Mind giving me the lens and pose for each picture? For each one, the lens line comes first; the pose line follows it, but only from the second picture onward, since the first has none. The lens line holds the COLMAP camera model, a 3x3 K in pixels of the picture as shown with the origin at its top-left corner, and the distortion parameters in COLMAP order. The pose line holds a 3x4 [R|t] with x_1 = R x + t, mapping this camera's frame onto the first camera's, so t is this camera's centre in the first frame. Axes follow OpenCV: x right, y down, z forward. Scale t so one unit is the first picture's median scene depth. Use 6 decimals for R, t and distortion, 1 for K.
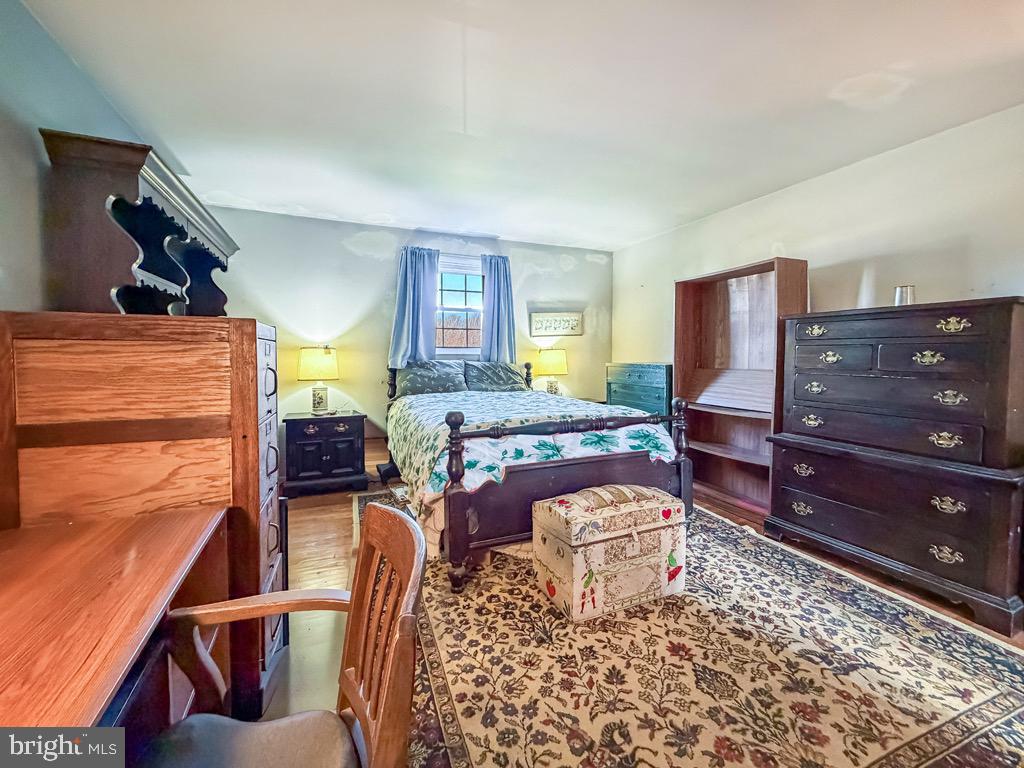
lens RADIAL K [[405.2, 0, 517.7], [0, 405.2, 371.1], [0, 0, 1]] dist [-0.000526, -0.000855]
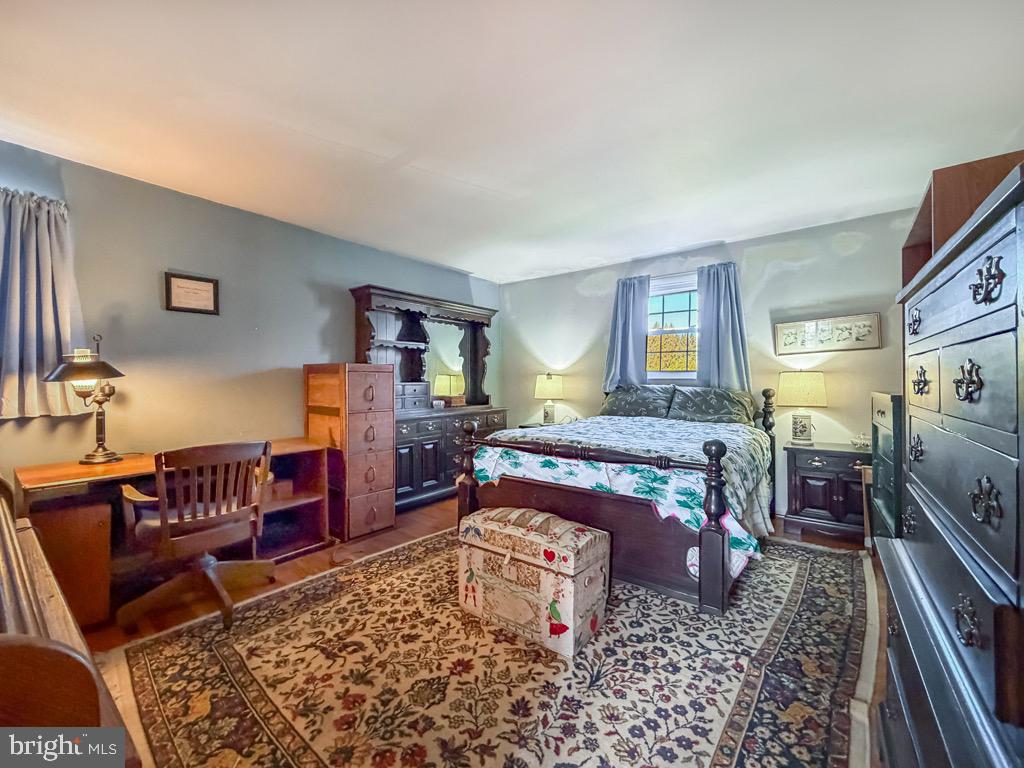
lens RADIAL K [[405.2, 0, 513.4], [0, 405.2, 385.3], [0, 0, 1]] dist [-0.000526, -0.000855]
pose [[0.504532, 0.009008, -0.863346, 1.084940], [-0.033331, 0.999403, -0.009051, -0.013013], [0.862749, 0.033342, 0.504532, 0.461003]]
